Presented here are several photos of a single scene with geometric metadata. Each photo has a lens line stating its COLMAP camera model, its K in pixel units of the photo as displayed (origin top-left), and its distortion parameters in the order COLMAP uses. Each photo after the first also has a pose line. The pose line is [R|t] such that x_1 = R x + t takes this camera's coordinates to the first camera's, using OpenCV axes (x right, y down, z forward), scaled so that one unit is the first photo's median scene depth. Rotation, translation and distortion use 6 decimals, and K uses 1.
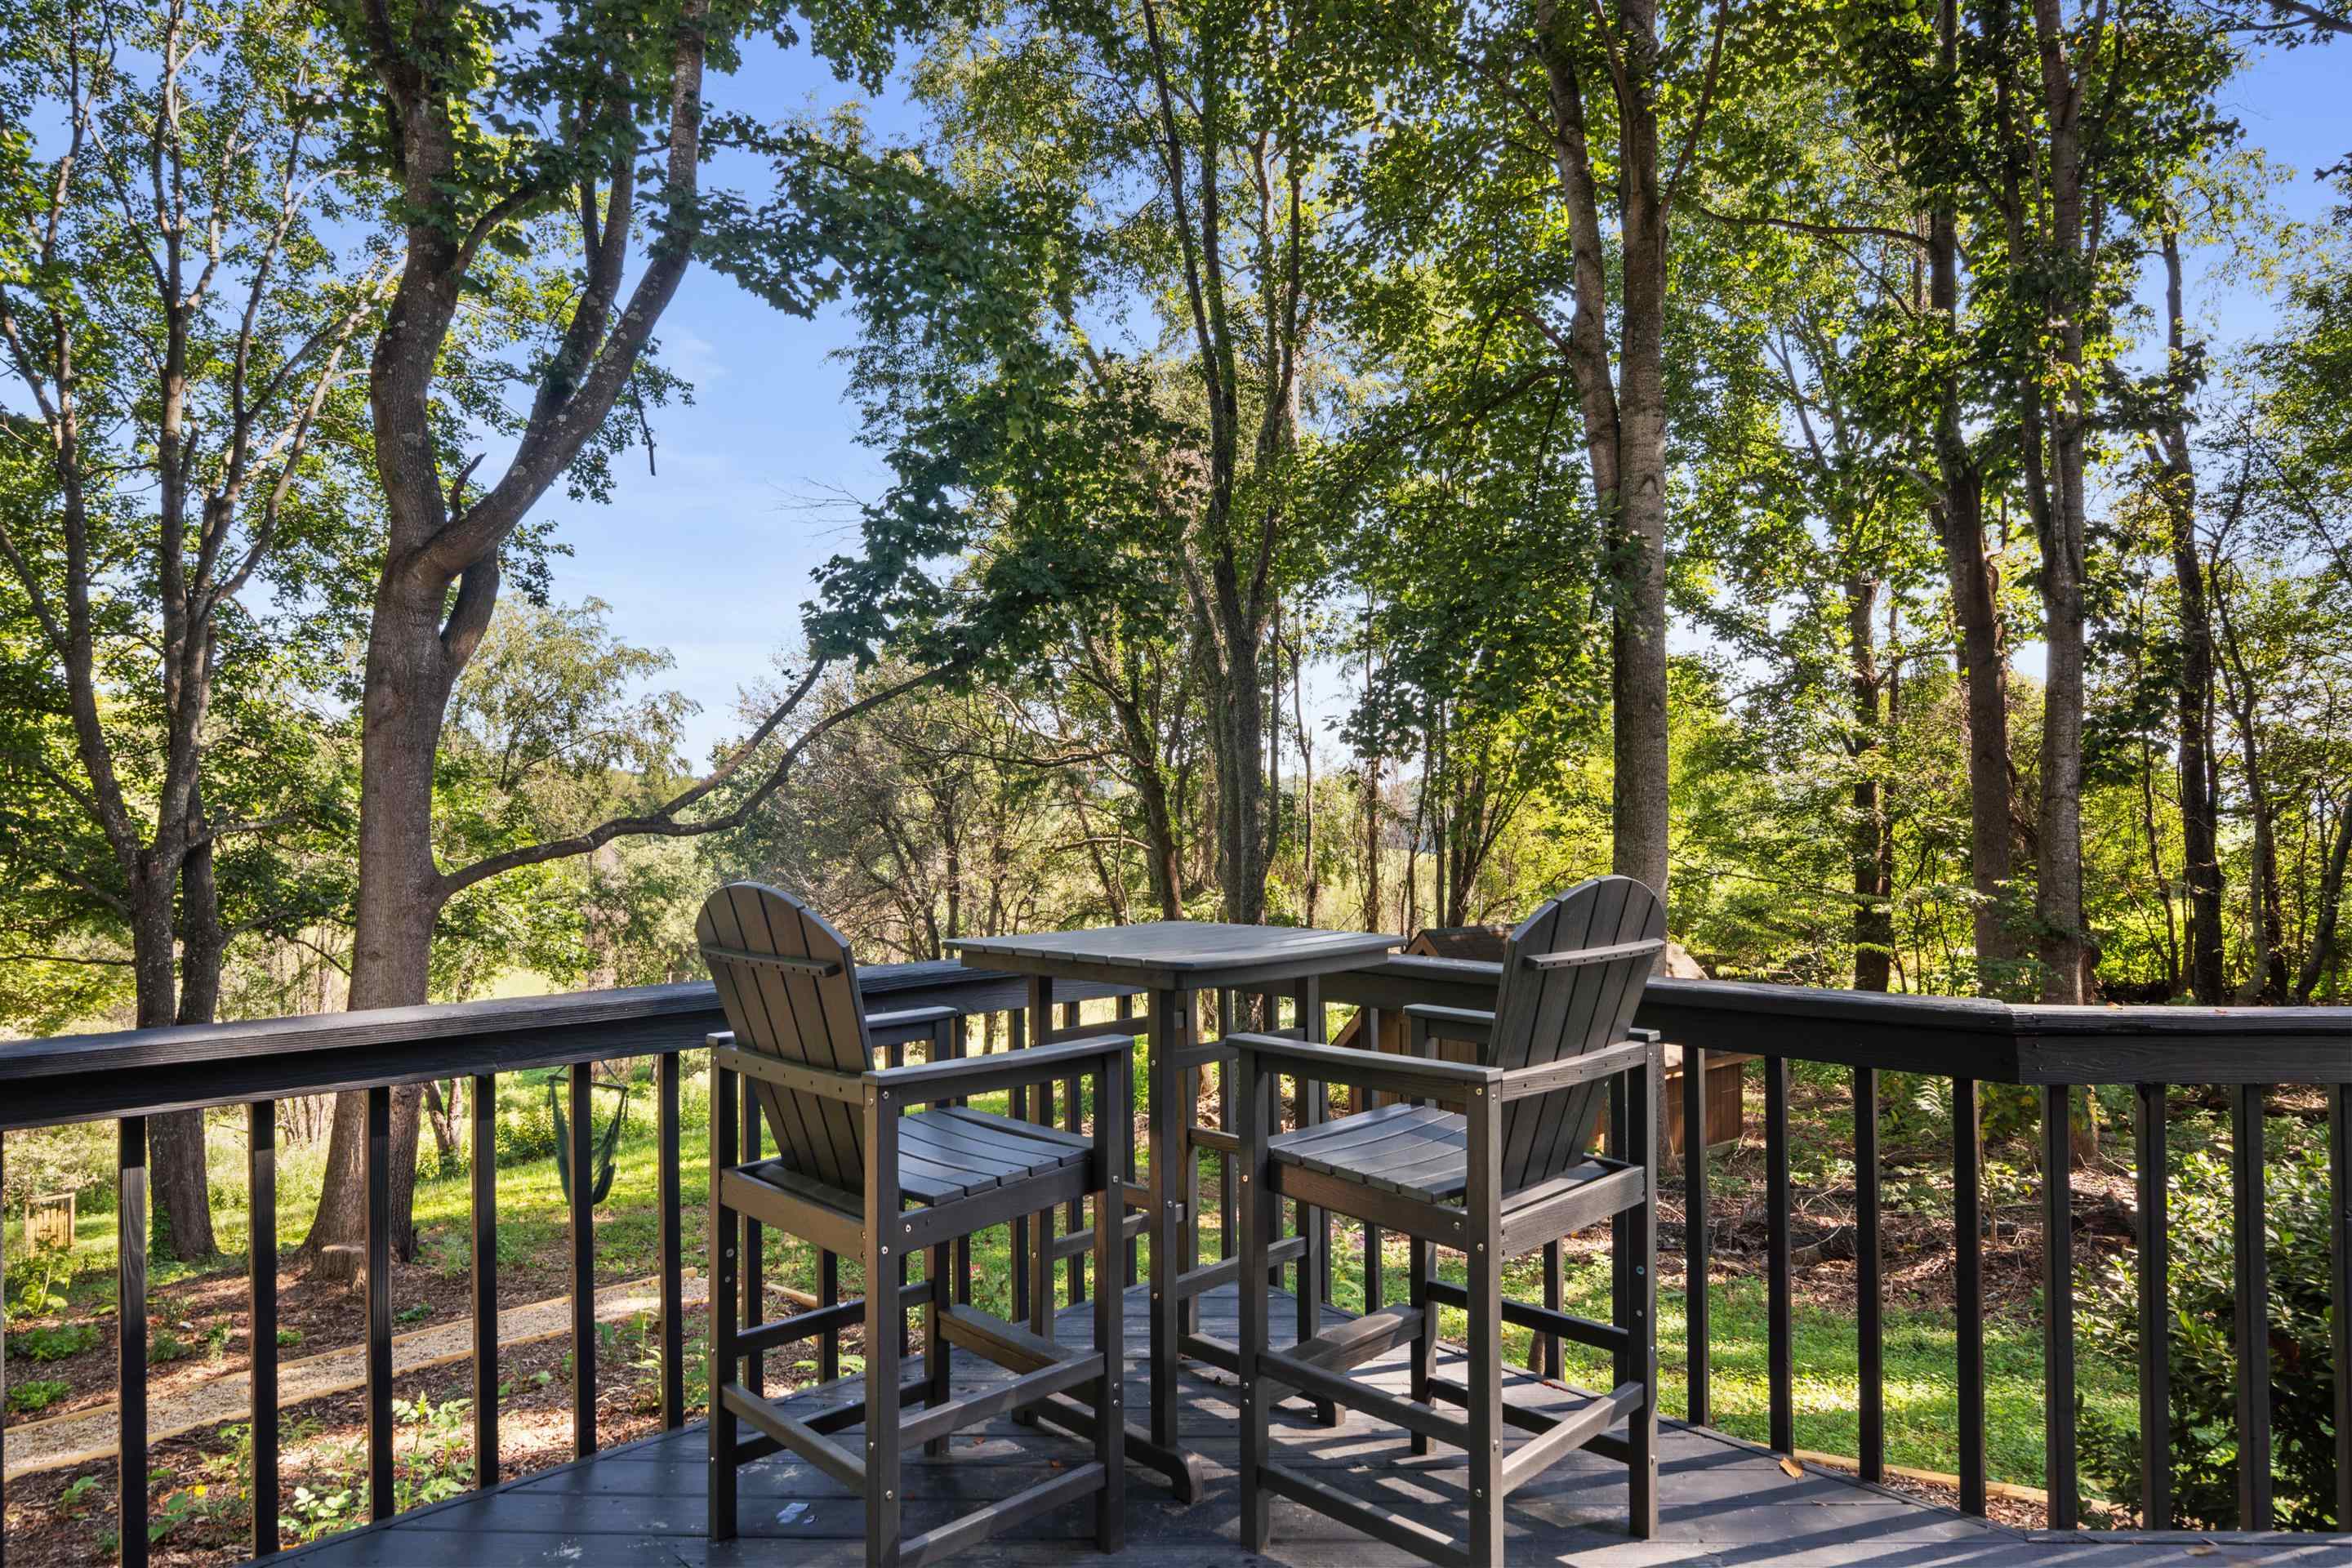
lens RADIAL K [[1401.0, 0, 1175.3], [0, 1401.0, 810.1], [0, 0, 1]] dist [0.001304, 0.001245]
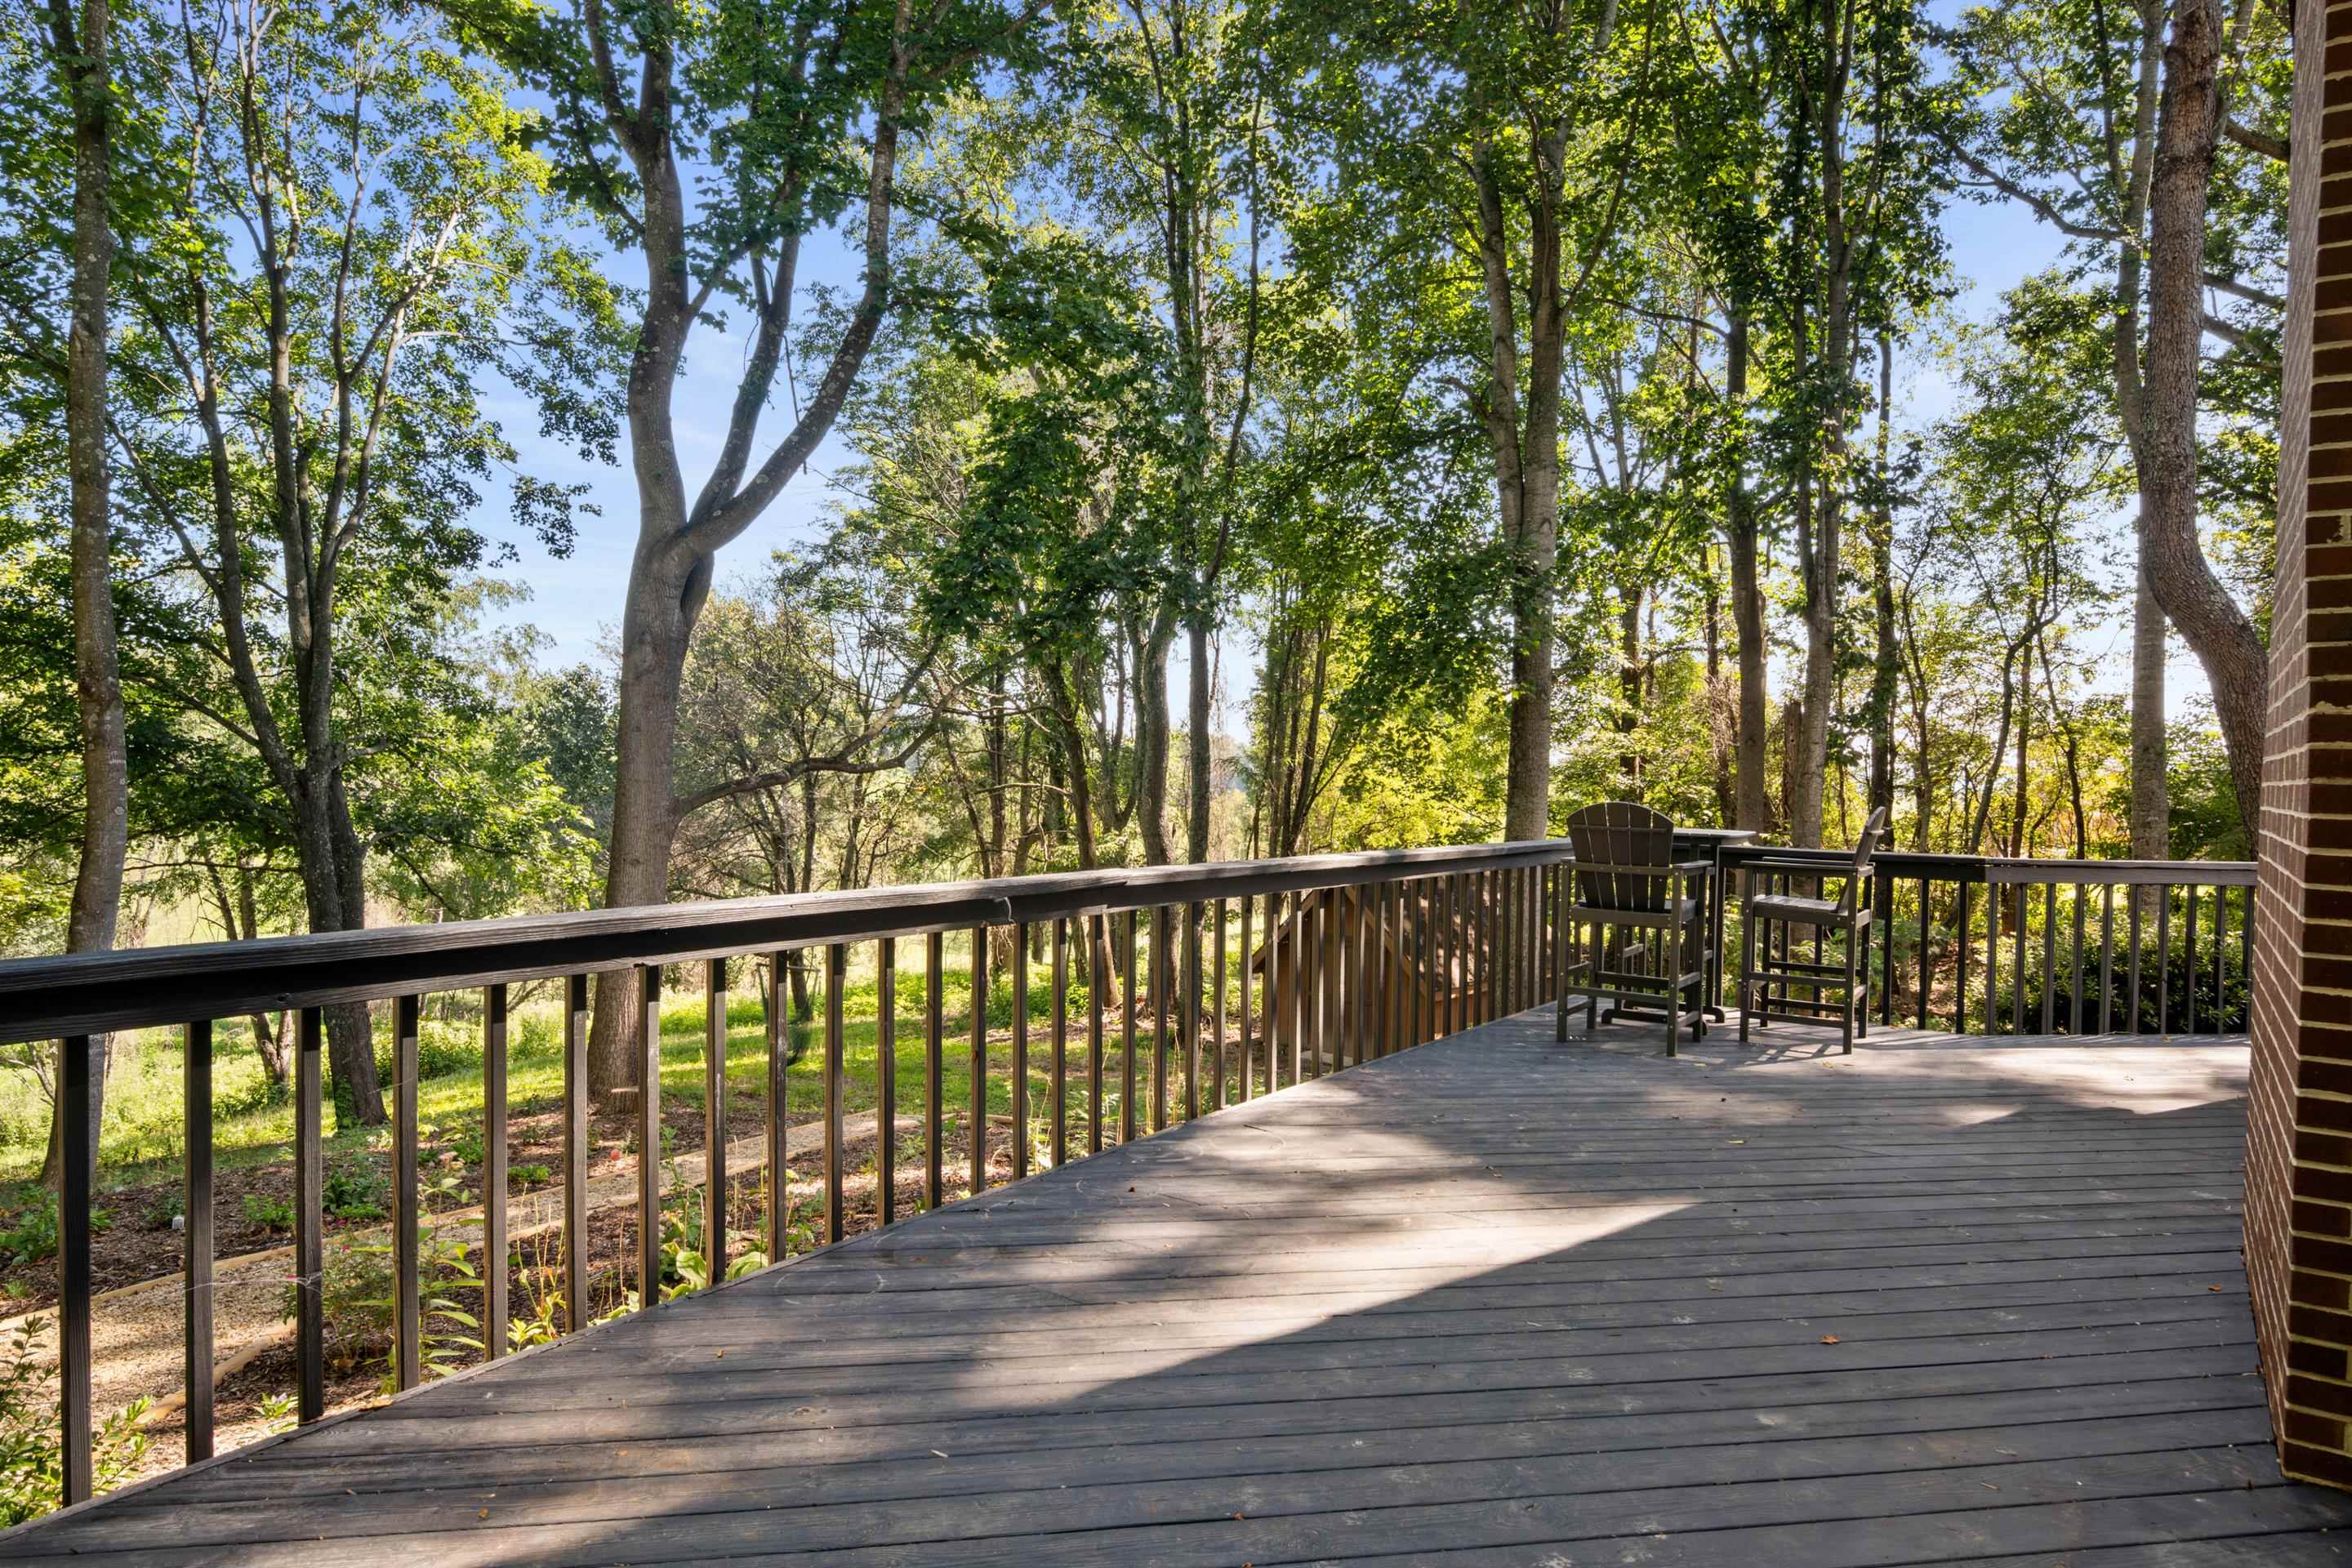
lens RADIAL K [[1401.0, 0, 1175.3], [0, 1401.0, 810.1], [0, 0, 1]] dist [0.001304, 0.001245]
pose [[0.982137, 0.025104, 0.186486, -0.149514], [-0.031866, 0.998935, 0.033356, -0.000460], [-0.185450, -0.038703, 0.981891, -0.142395]]
